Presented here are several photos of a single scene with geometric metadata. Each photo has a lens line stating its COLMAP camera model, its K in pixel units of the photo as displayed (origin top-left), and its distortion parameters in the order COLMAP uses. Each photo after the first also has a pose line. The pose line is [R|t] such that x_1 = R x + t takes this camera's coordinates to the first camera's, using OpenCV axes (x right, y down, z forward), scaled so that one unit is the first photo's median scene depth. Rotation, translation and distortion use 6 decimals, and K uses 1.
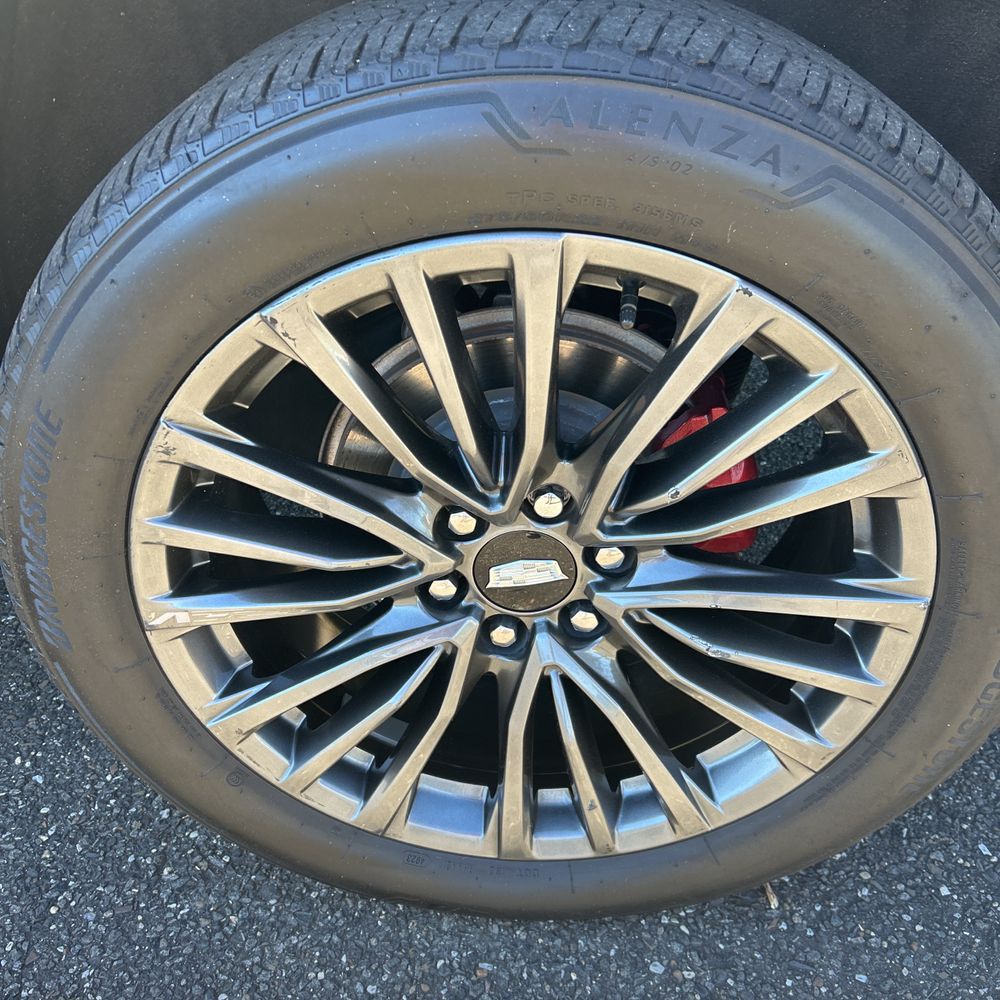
lens RADIAL K [[986.1, 0, 500.6], [0, 986.1, 490.3], [0, 0, 1]] dist [0.031670, 0.000000]
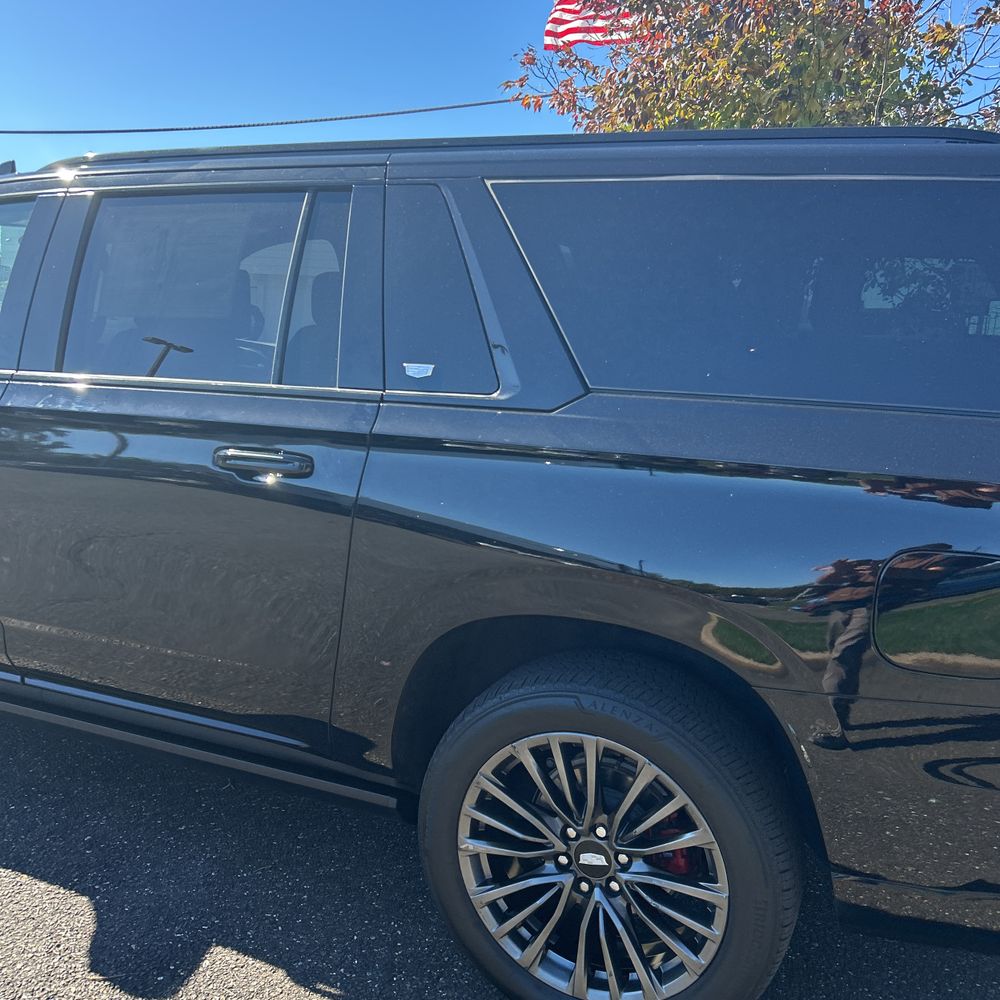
lens RADIAL K [[986.1, 0, 493.8], [0, 986.1, 497.1], [0, 0, 1]] dist [0.031670, 0.000000]
pose [[0.918835, 0.074403, -0.387565, 0.747801], [-0.225886, 0.904436, -0.361899, 0.230342], [0.323601, 0.420071, 0.847834, -1.763845]]
